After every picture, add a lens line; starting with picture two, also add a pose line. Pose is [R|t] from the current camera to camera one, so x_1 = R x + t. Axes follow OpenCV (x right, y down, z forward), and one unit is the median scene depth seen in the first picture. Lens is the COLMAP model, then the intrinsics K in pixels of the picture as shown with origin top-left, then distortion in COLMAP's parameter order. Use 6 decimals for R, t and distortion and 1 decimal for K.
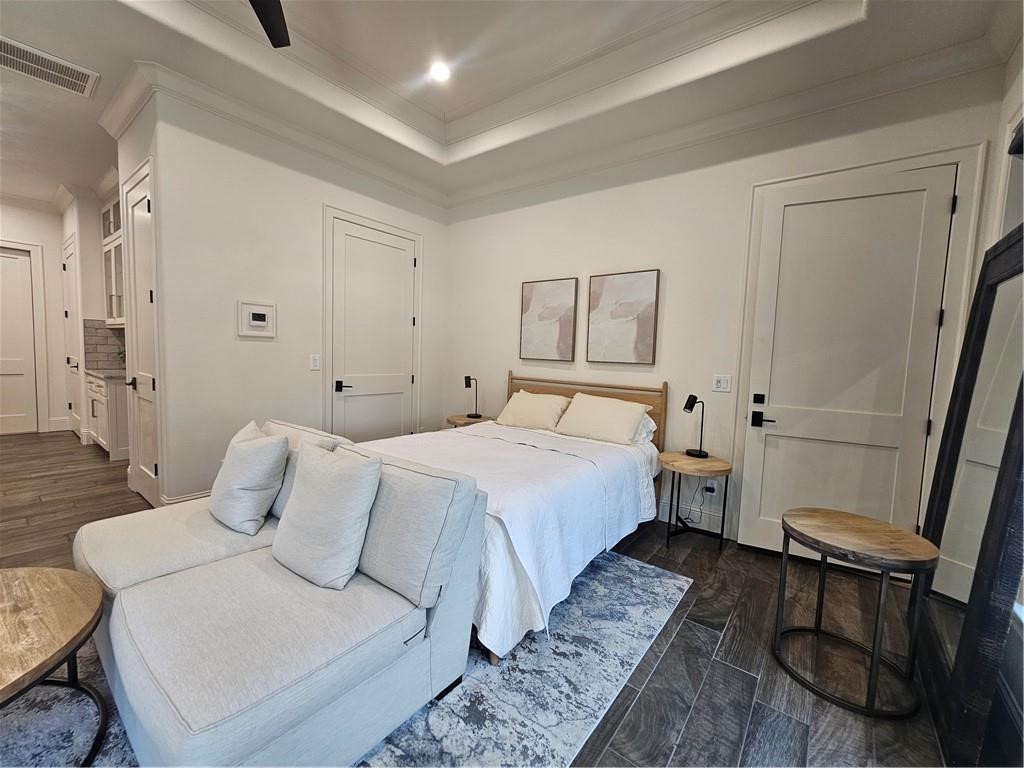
lens RADIAL K [[415.2, 0, 512.0], [0, 415.2, 384.0], [0, 0, 1]] dist [0.001786, -0.000248]
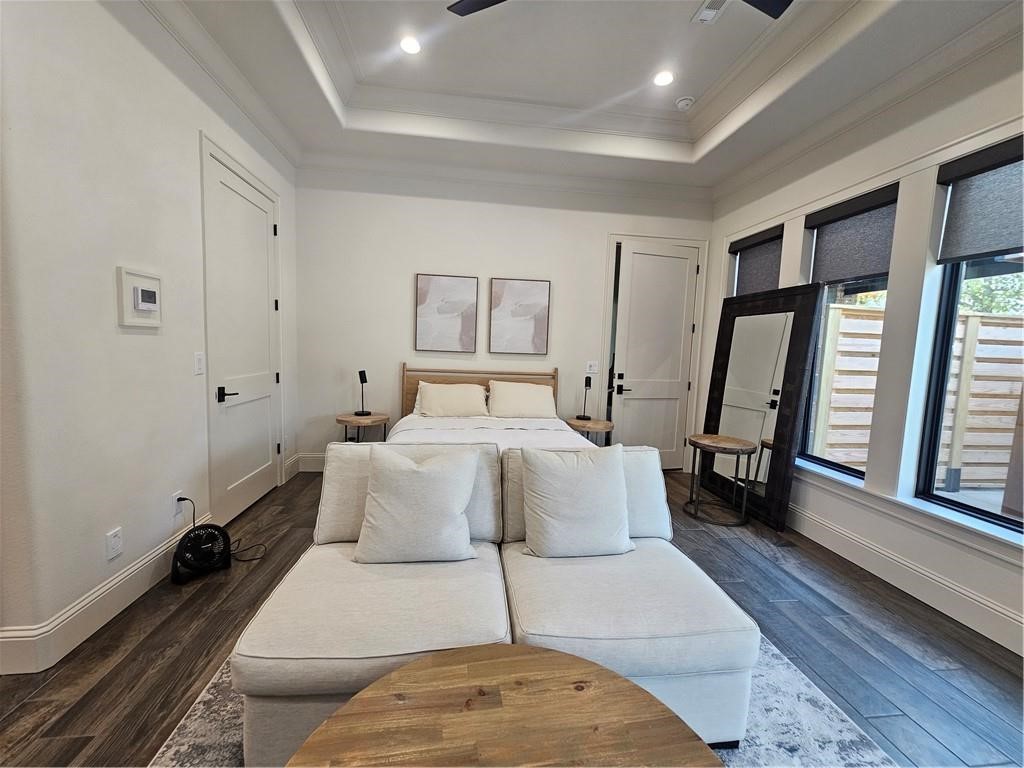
lens RADIAL K [[415.2, 0, 512.0], [0, 415.2, 384.0], [0, 0, 1]] dist [0.001786, -0.000248]
pose [[0.711942, -0.075515, 0.698166, -0.602550], [0.041358, 0.996985, 0.065661, -0.042533], [-0.701019, -0.017872, 0.712919, 0.145946]]
